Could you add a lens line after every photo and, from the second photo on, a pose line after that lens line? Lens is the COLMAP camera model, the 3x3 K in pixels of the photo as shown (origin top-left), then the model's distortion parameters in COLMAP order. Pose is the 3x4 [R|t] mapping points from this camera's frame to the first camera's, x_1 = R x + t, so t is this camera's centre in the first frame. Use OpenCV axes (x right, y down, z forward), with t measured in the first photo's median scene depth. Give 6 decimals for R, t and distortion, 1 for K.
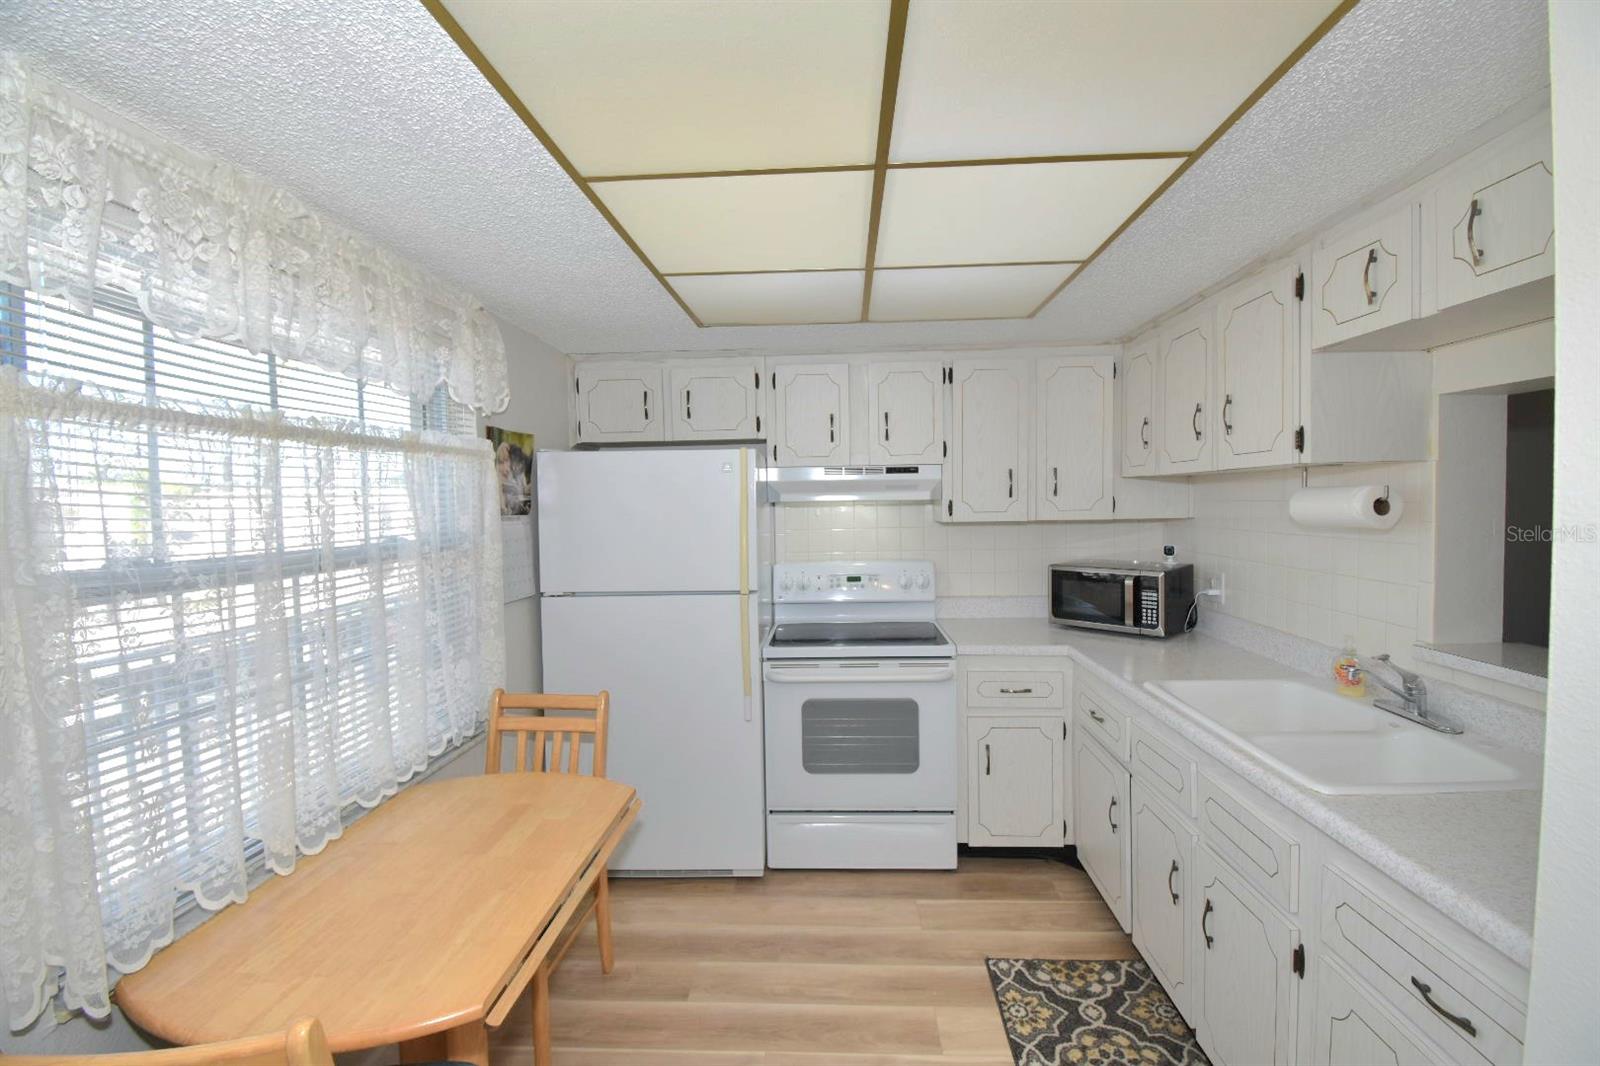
lens RADIAL K [[705.1, 0, 805.4], [0, 705.1, 527.5], [0, 0, 1]] dist [0.011315, -0.022381]
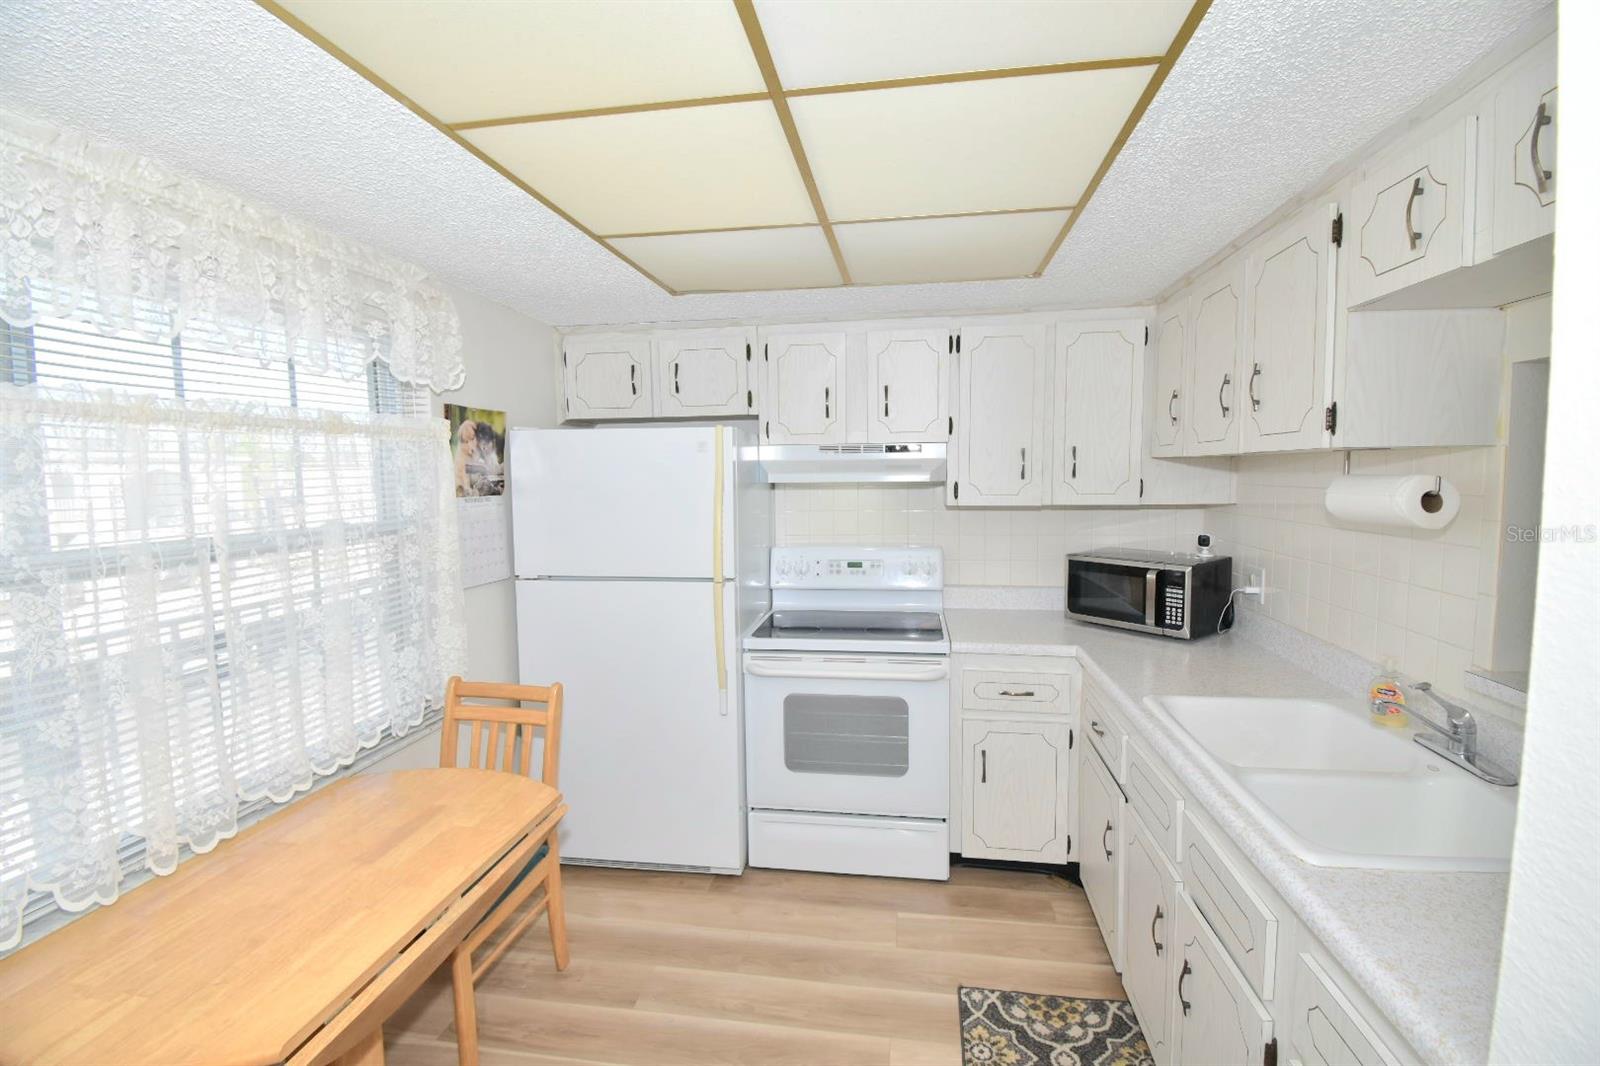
lens RADIAL K [[705.5, 0, 806.0], [0, 705.5, 528.4], [0, 0, 1]] dist [0.009831, -0.021023]
pose [[0.994784, 0.013942, -0.101051, 0.147310], [-0.009670, 0.999043, 0.042647, -0.021697], [0.101549, -0.041448, 0.993967, 0.096053]]
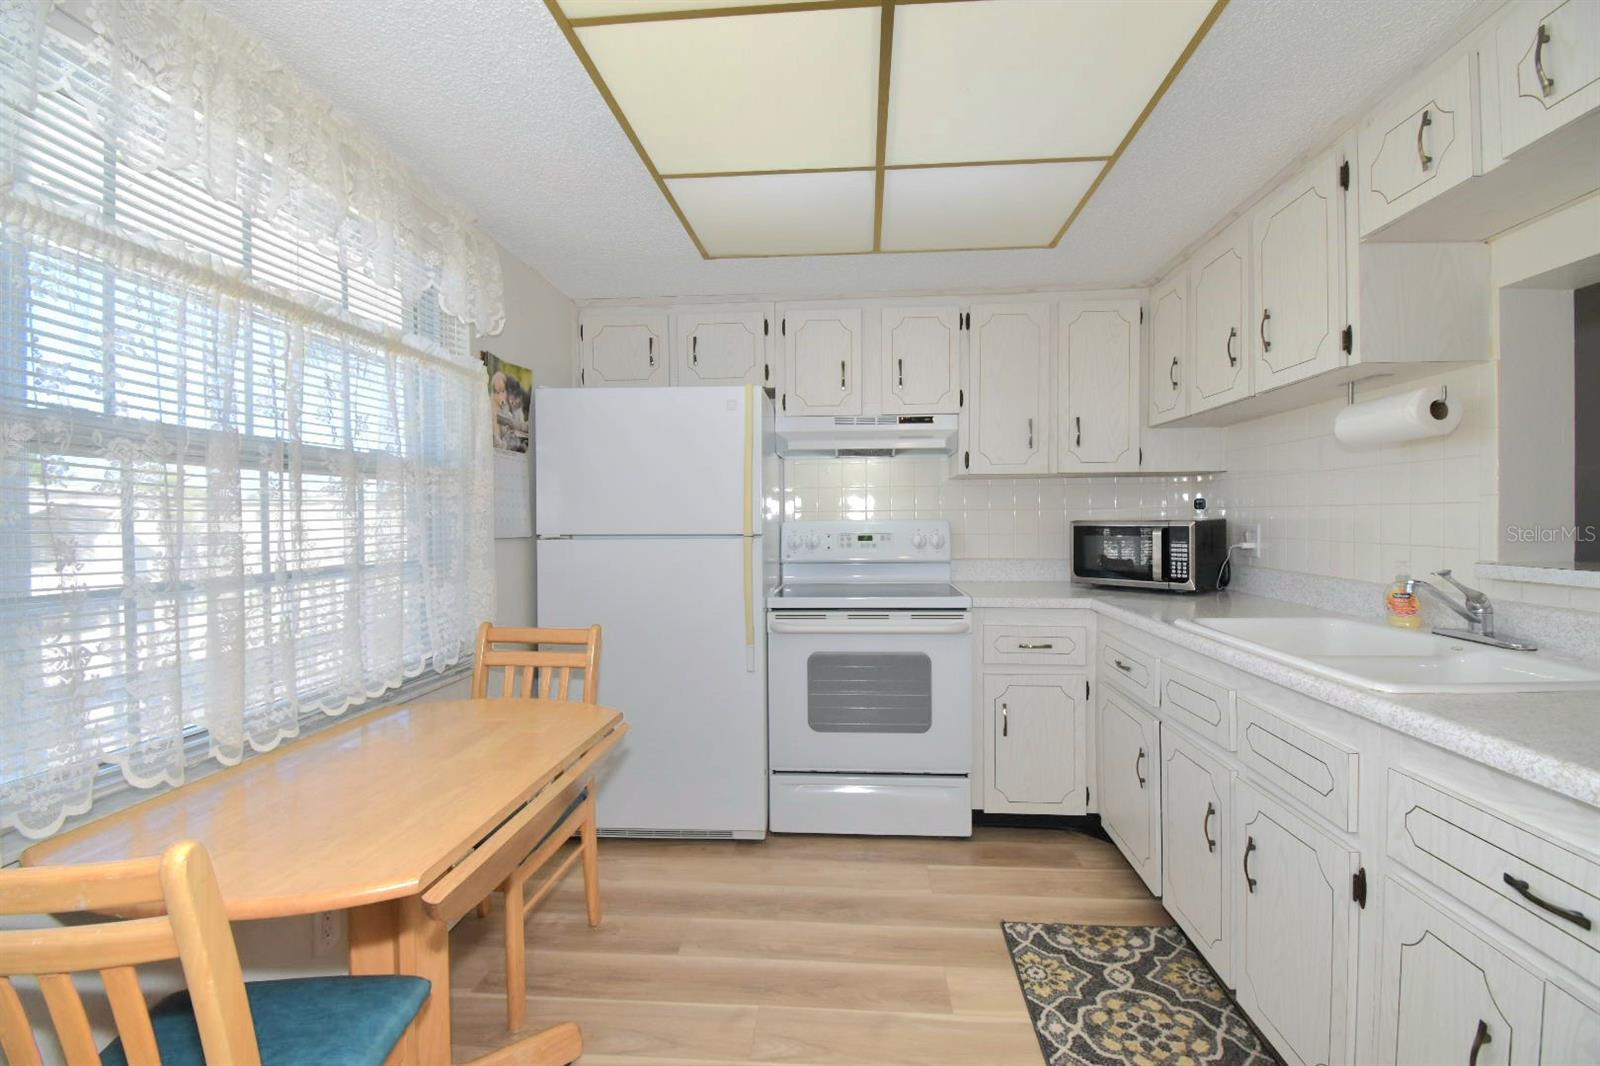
lens RADIAL K [[705.5, 0, 806.0], [0, 705.5, 528.4], [0, 0, 1]] dist [0.009831, -0.021023]
pose [[0.999607, 0.010274, -0.026076, 0.019626], [-0.010880, 0.999671, -0.023230, 0.124999], [0.025829, 0.023505, 0.999390, 0.060700]]
